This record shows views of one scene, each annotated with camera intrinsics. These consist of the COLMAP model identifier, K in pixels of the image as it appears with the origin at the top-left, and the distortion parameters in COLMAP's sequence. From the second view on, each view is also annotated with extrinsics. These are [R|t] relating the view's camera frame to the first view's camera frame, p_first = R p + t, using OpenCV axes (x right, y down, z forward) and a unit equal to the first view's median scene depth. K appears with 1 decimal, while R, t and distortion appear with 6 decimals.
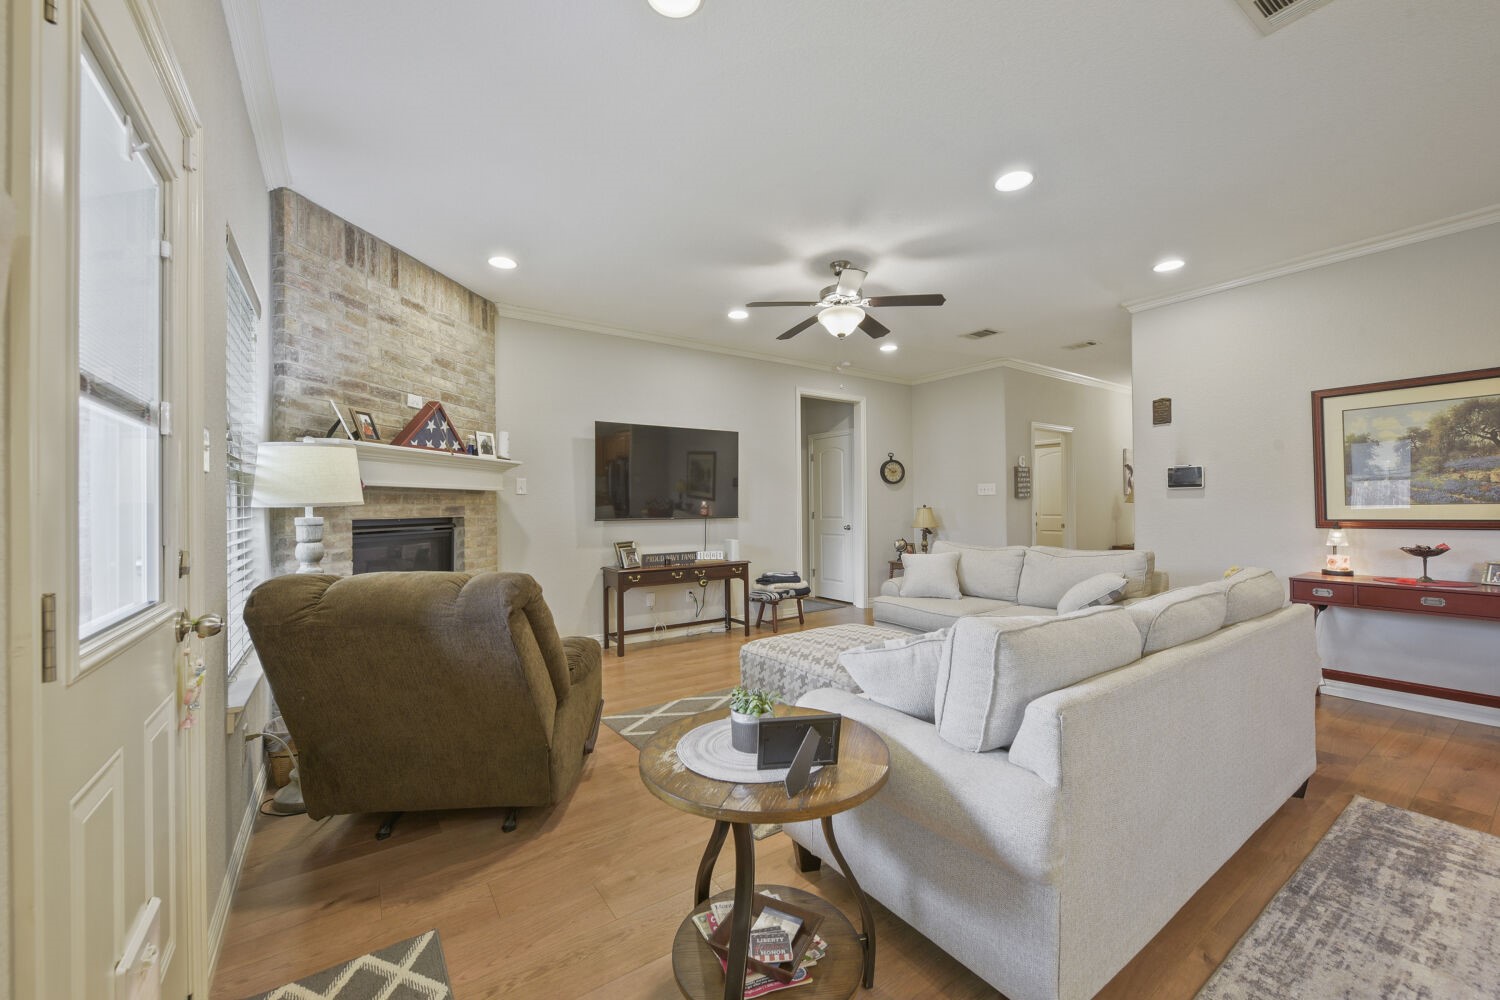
lens RADIAL K [[584.5, 0, 737.0], [0, 584.5, 491.5], [0, 0, 1]] dist [-0.012623, -0.000057]
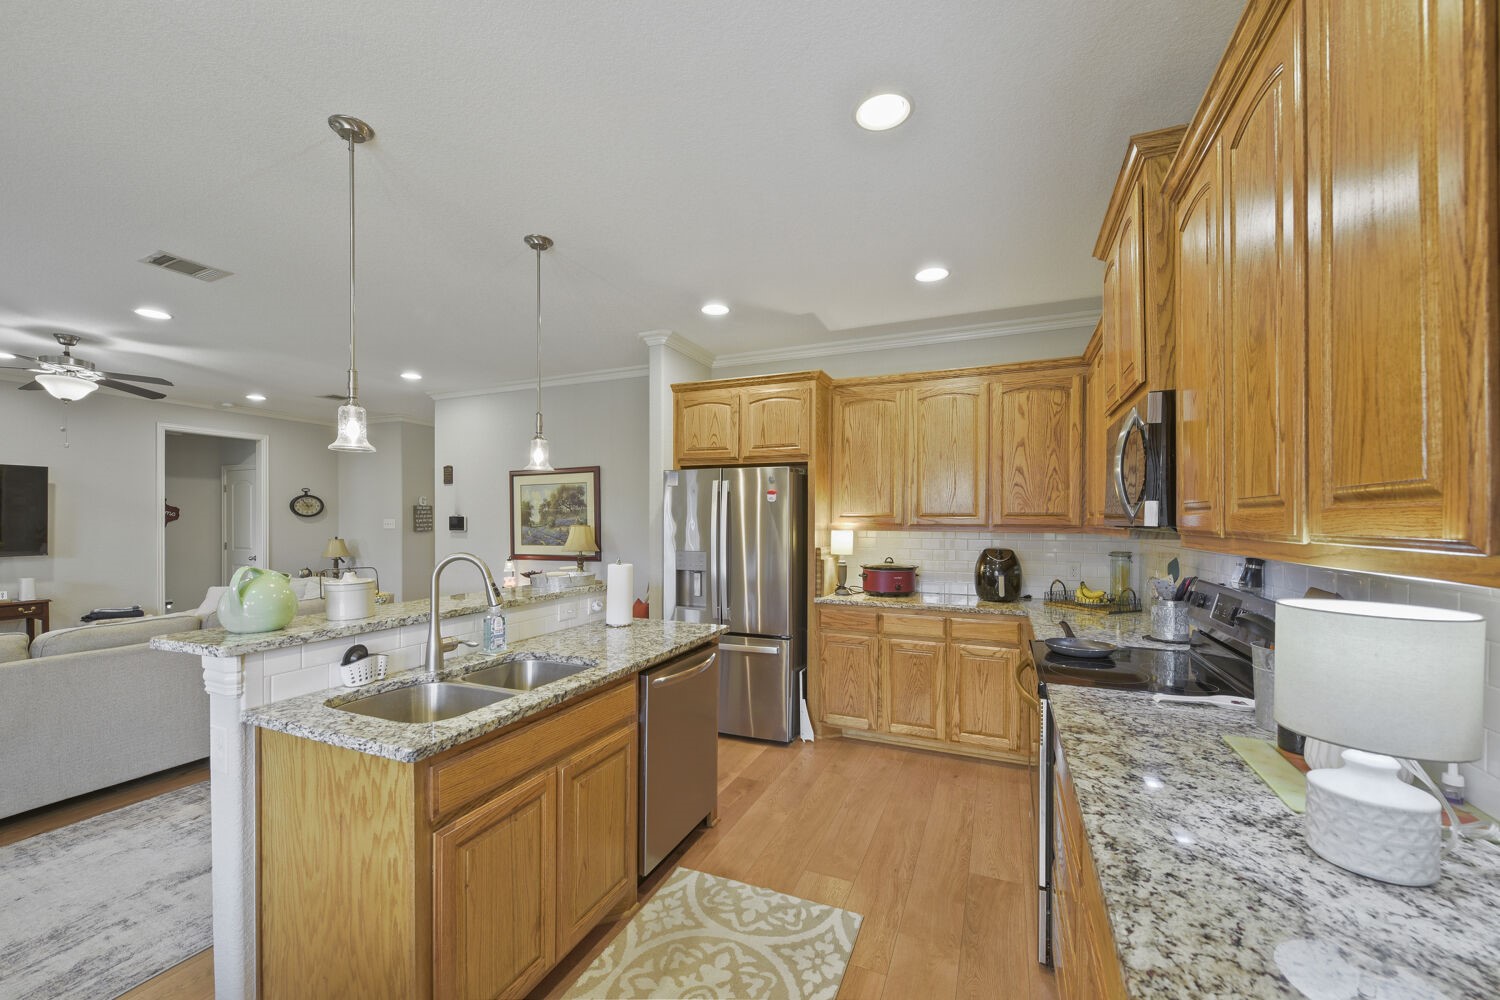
lens RADIAL K [[584.5, 0, 760.4], [0, 584.5, 519.4], [0, 0, 1]] dist [-0.012623, -0.000057]
pose [[0.835436, 0.007836, 0.549532, 0.554478], [-0.022424, 0.999552, 0.019836, -0.071443], [-0.549130, -0.028895, 0.835237, -0.533398]]
